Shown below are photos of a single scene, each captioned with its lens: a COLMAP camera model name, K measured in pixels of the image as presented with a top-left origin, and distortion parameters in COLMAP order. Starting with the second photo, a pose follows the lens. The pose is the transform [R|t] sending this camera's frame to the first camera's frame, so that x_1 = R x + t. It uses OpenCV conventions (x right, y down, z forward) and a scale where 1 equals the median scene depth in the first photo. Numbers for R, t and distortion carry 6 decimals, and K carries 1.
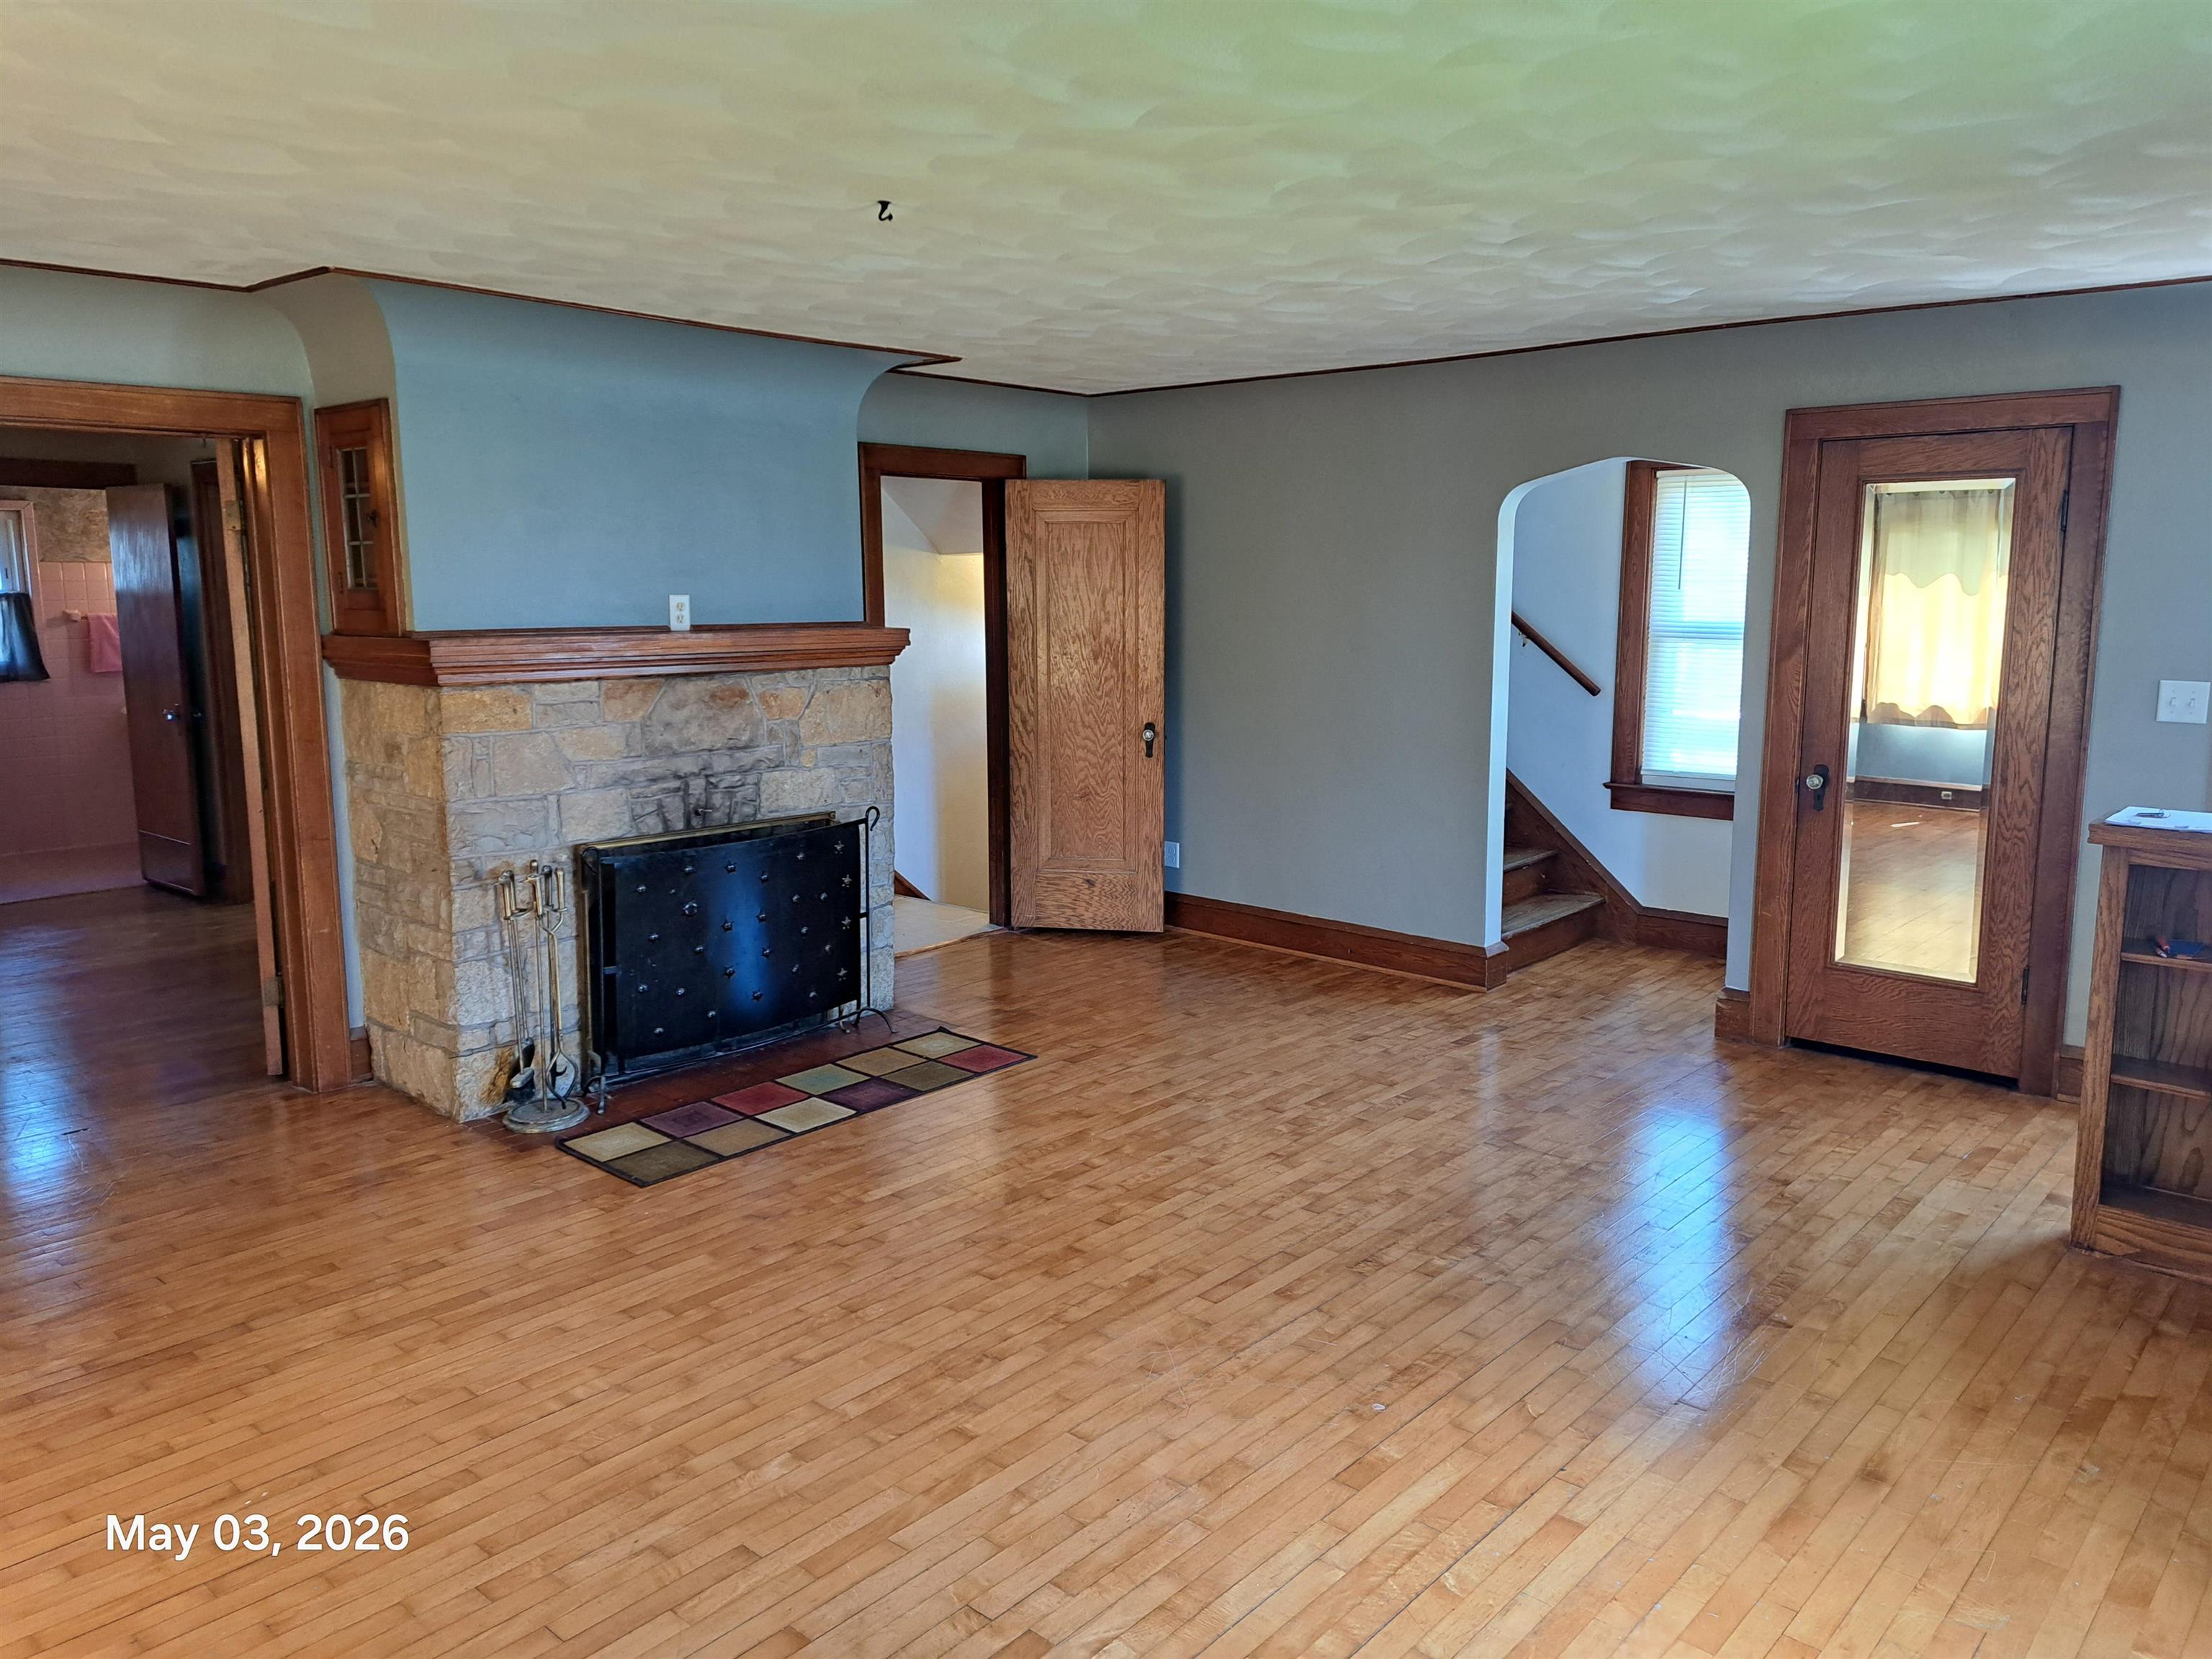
lens RADIAL K [[1581.0, 0, 1120.6], [0, 1581.0, 807.1], [0, 0, 1]] dist [0.098423, -0.108830]
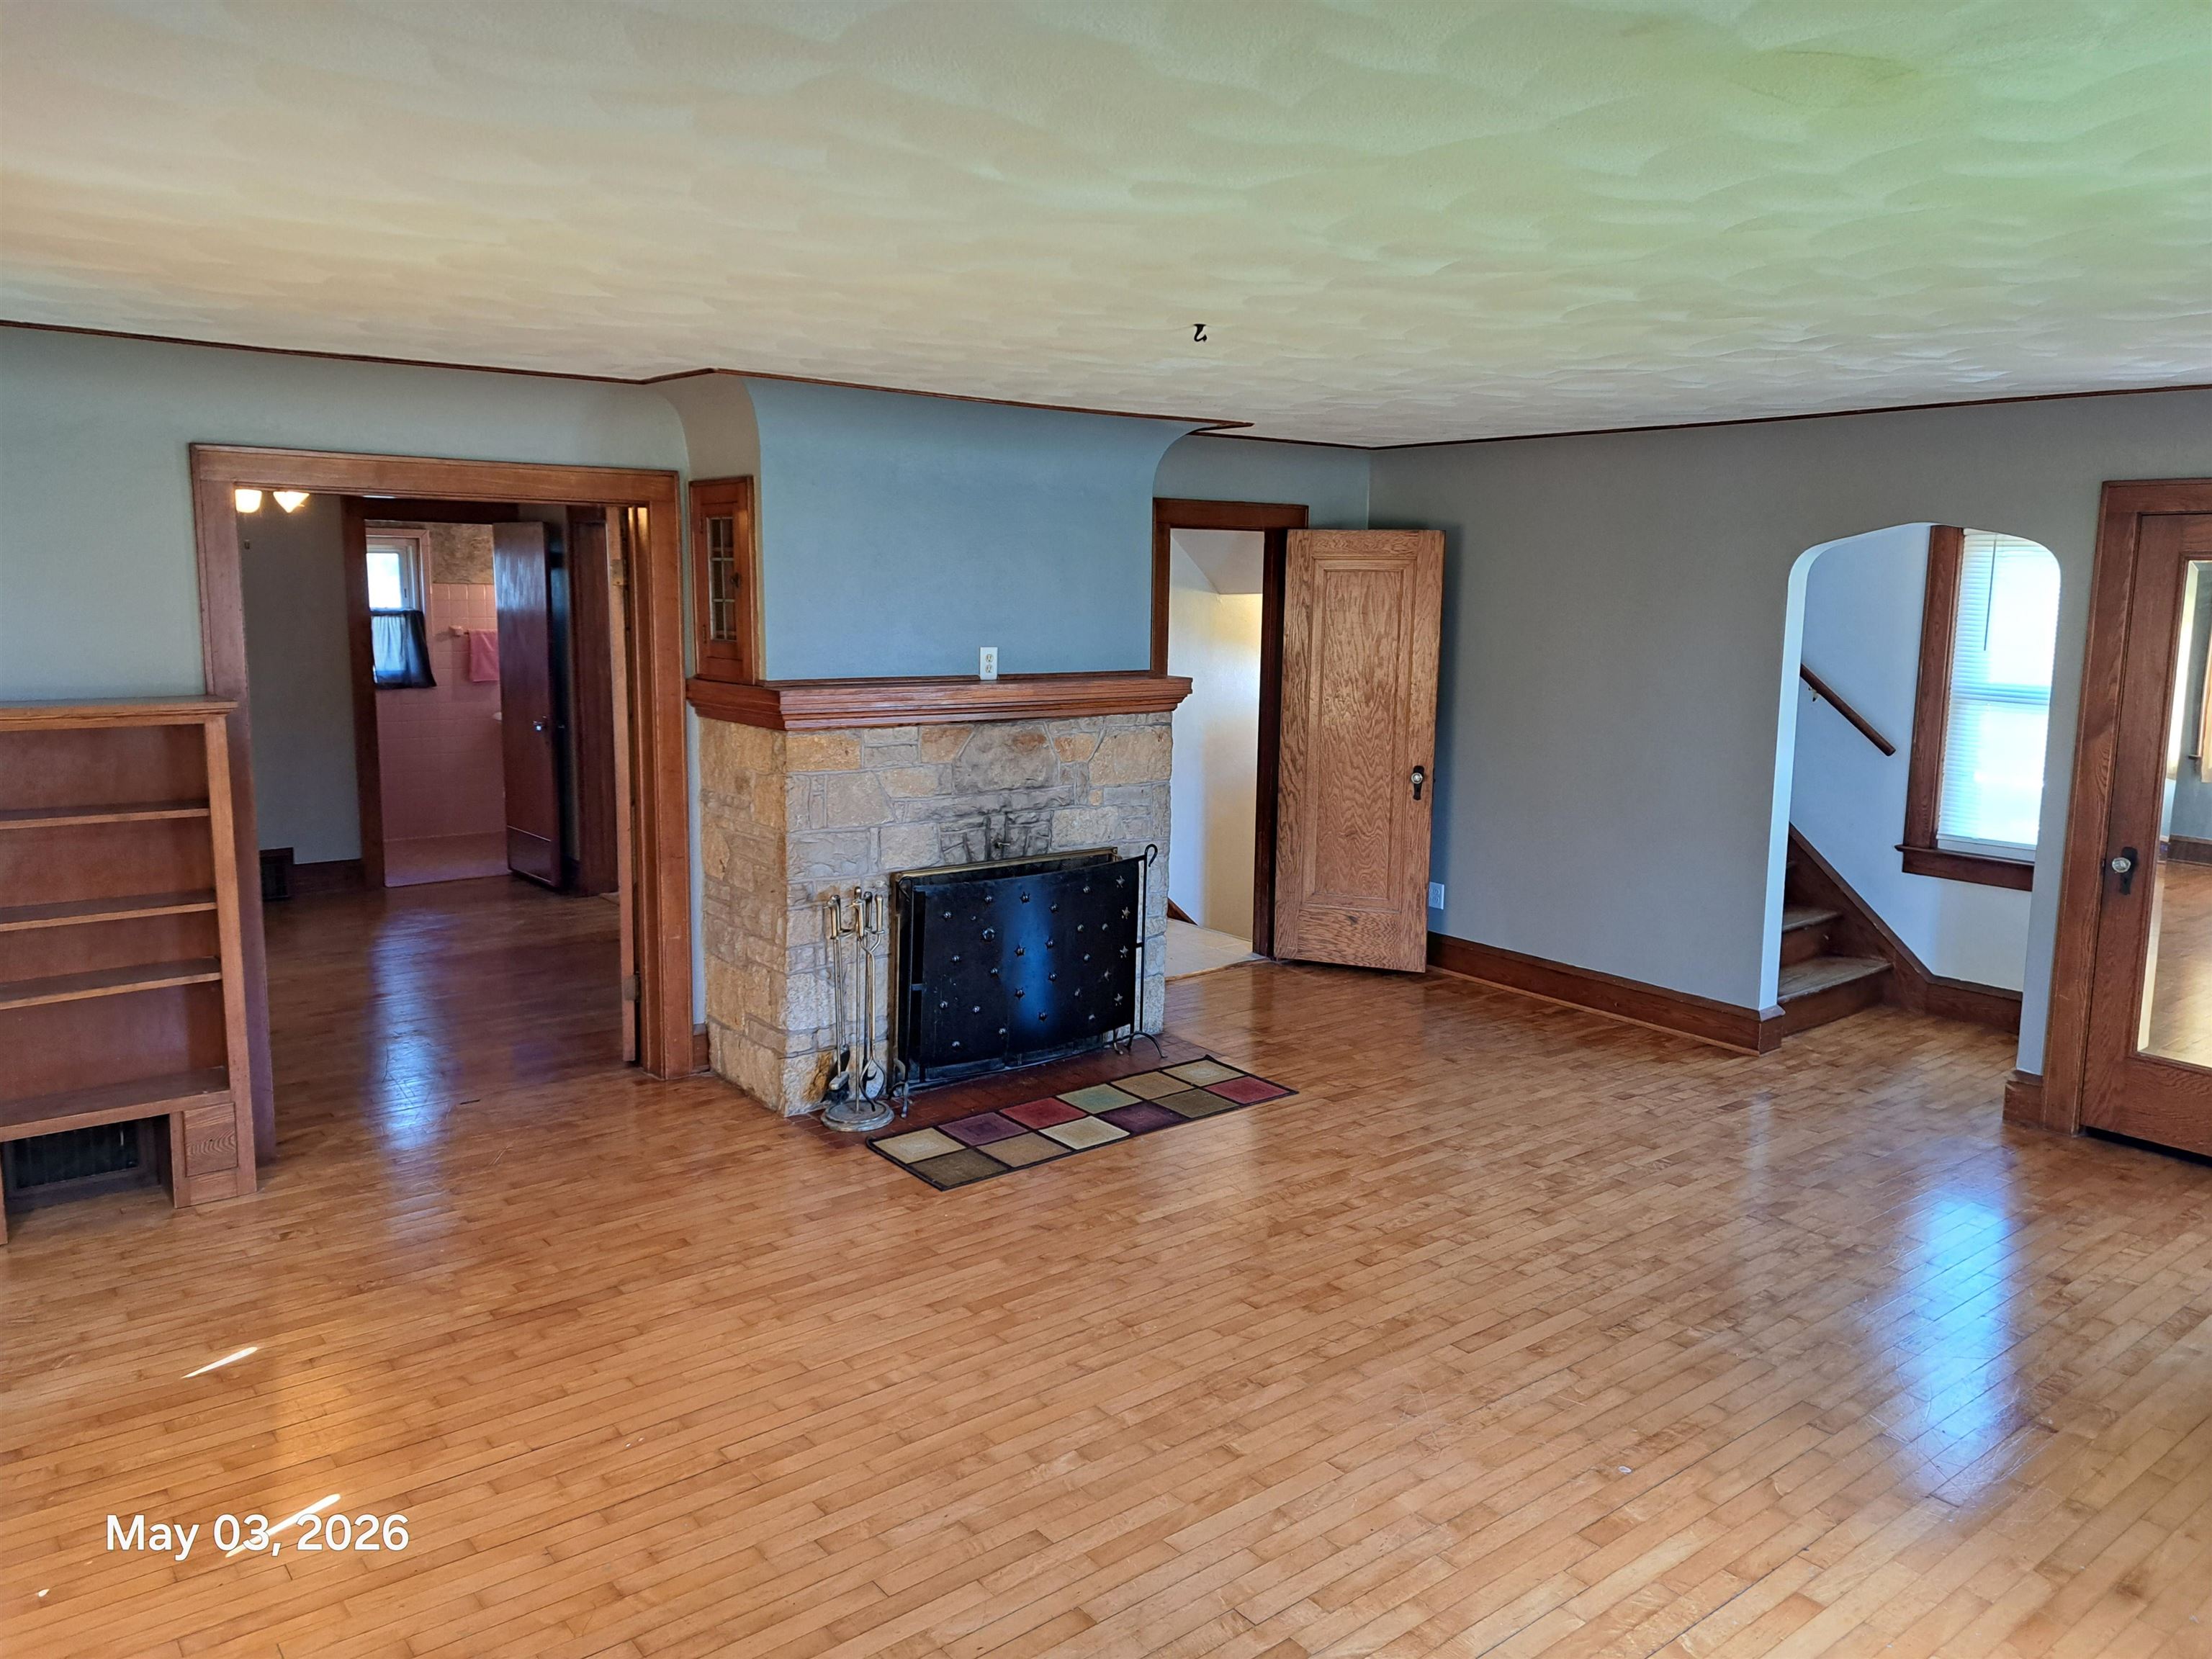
lens RADIAL K [[1580.0, 0, 1125.4], [0, 1580.0, 797.6], [0, 0, 1]] dist [0.116370, -0.153549]
pose [[0.986404, 0.039359, -0.159557, -0.006732], [-0.040600, 0.999165, -0.004522, -0.029936], [0.159246, 0.010938, 0.987178, -0.062491]]
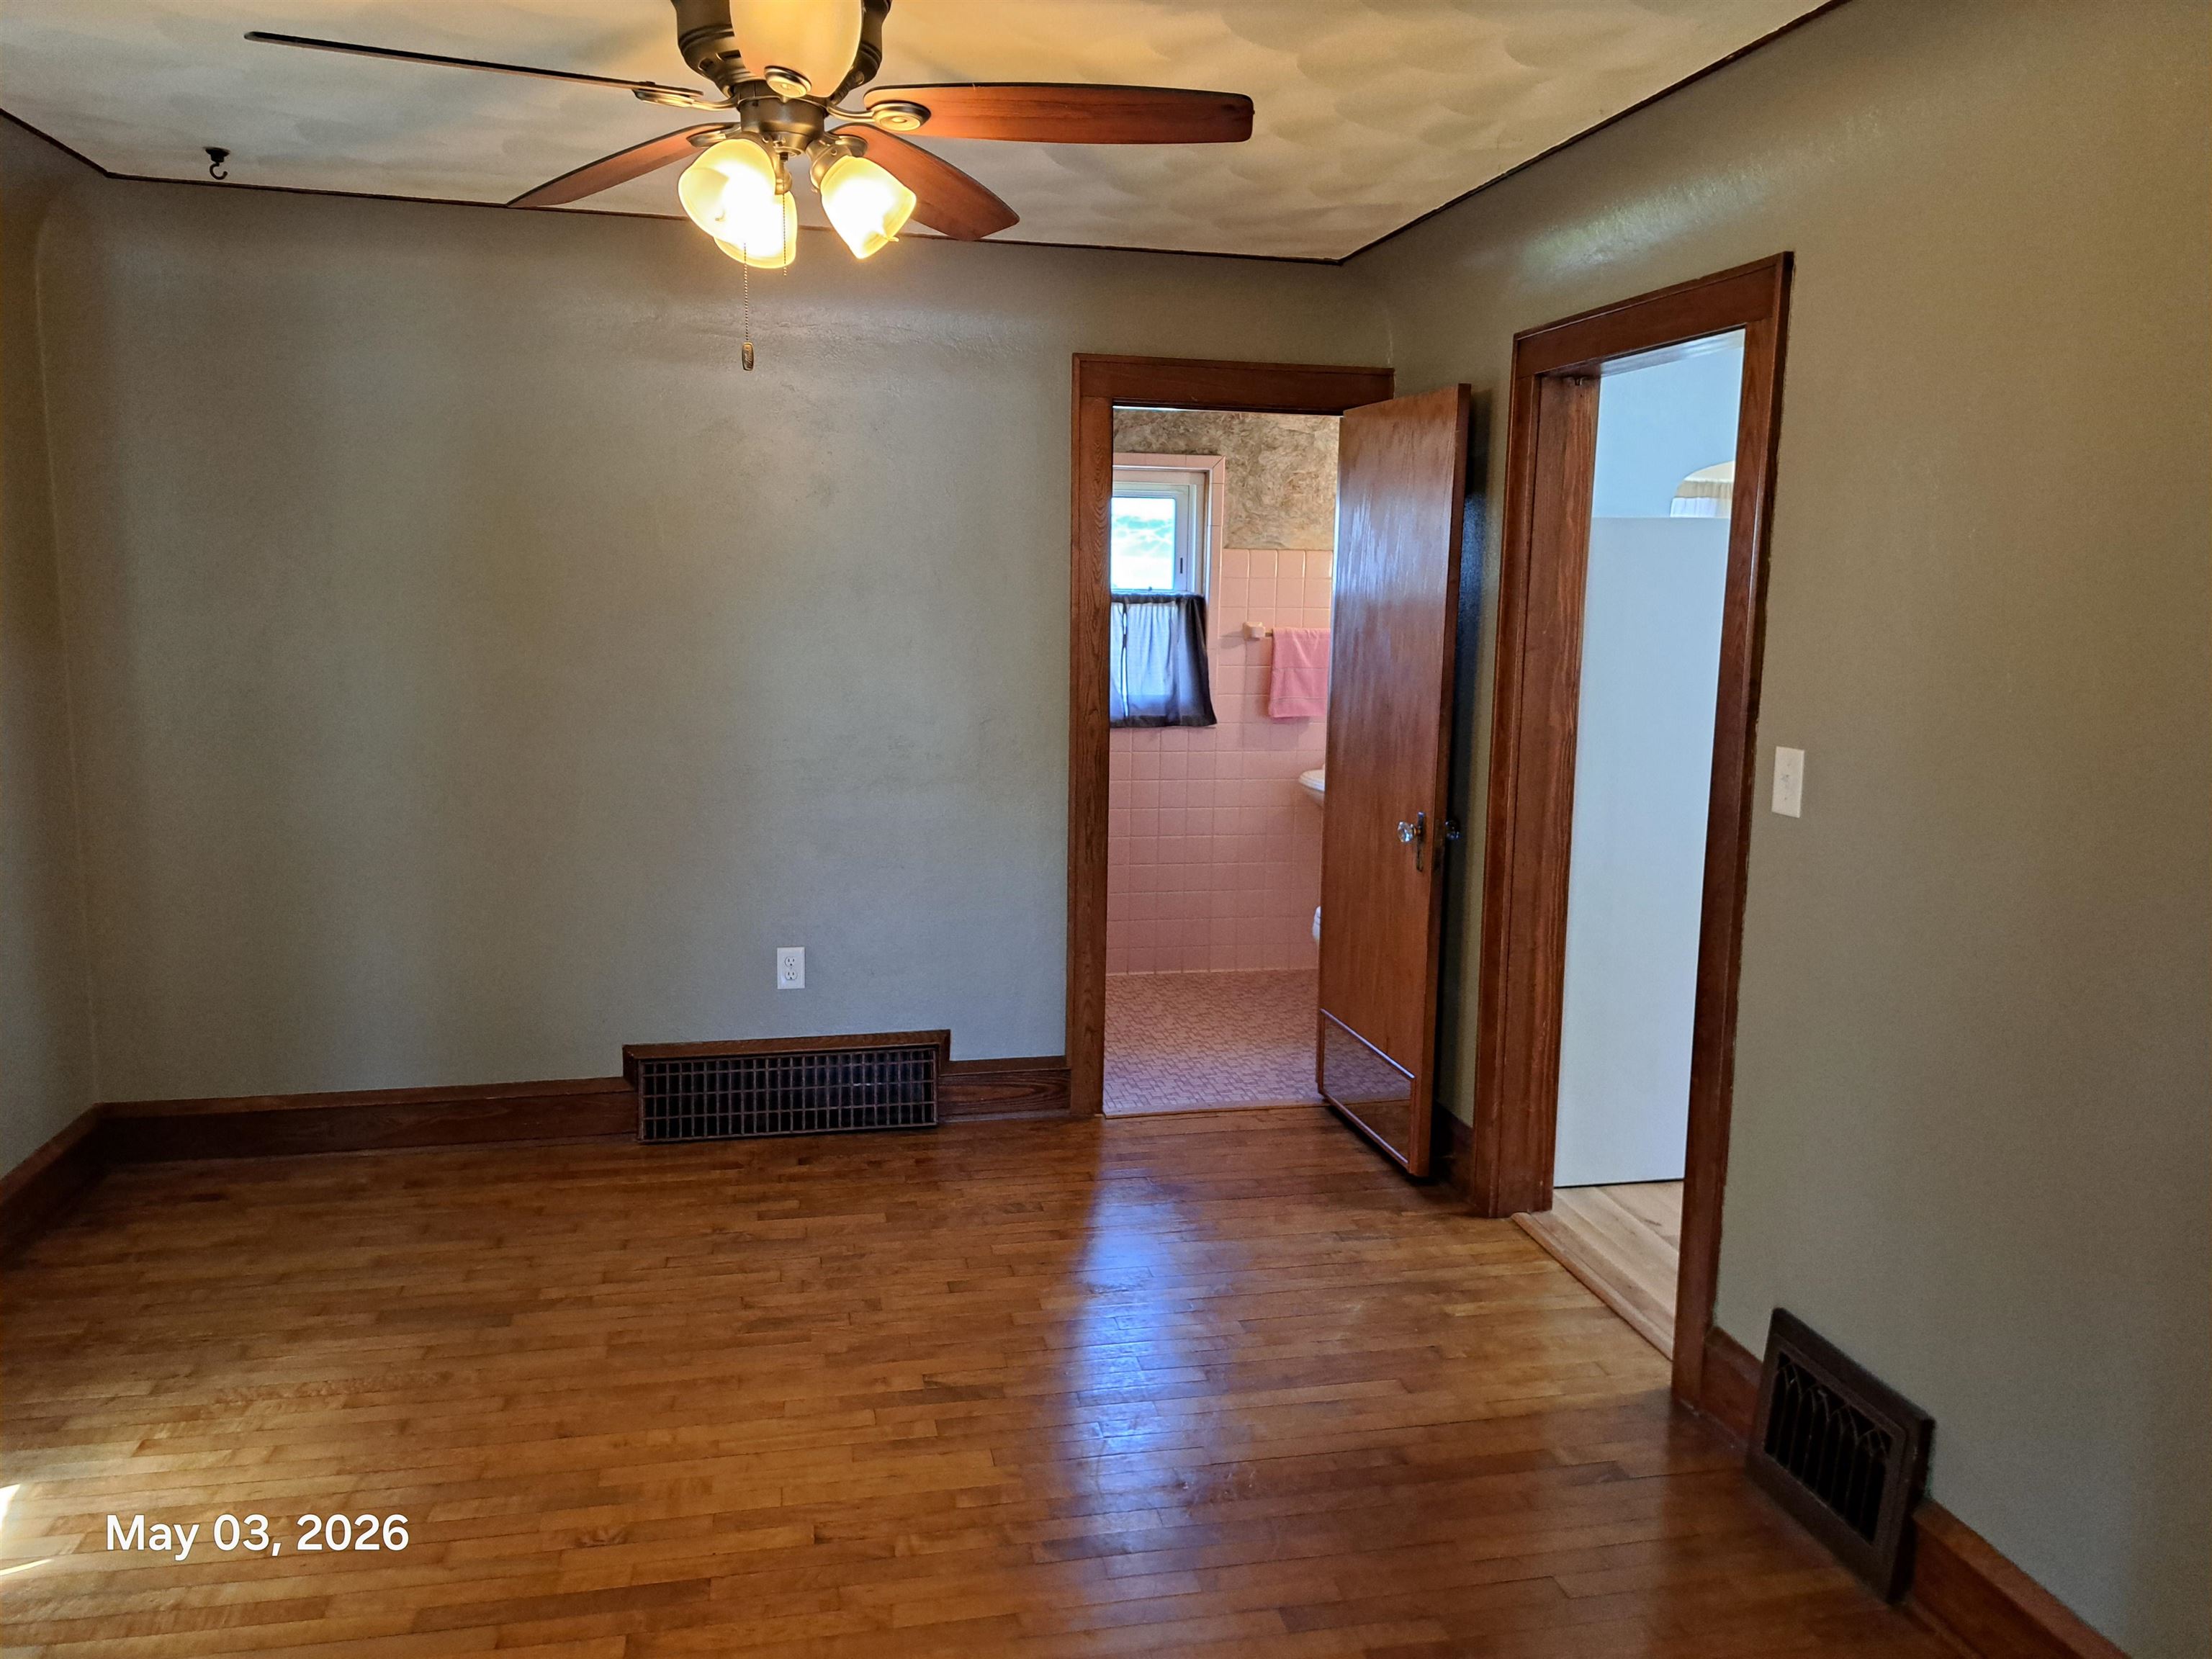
lens RADIAL K [[1581.0, 0, 1120.6], [0, 1581.0, 807.1], [0, 0, 1]] dist [0.098423, -0.108830]
pose [[0.806766, 0.103159, -0.581796, -0.577176], [-0.106415, 0.993908, 0.028668, -0.111143], [0.581210, 0.038784, 0.812829, 0.829852]]
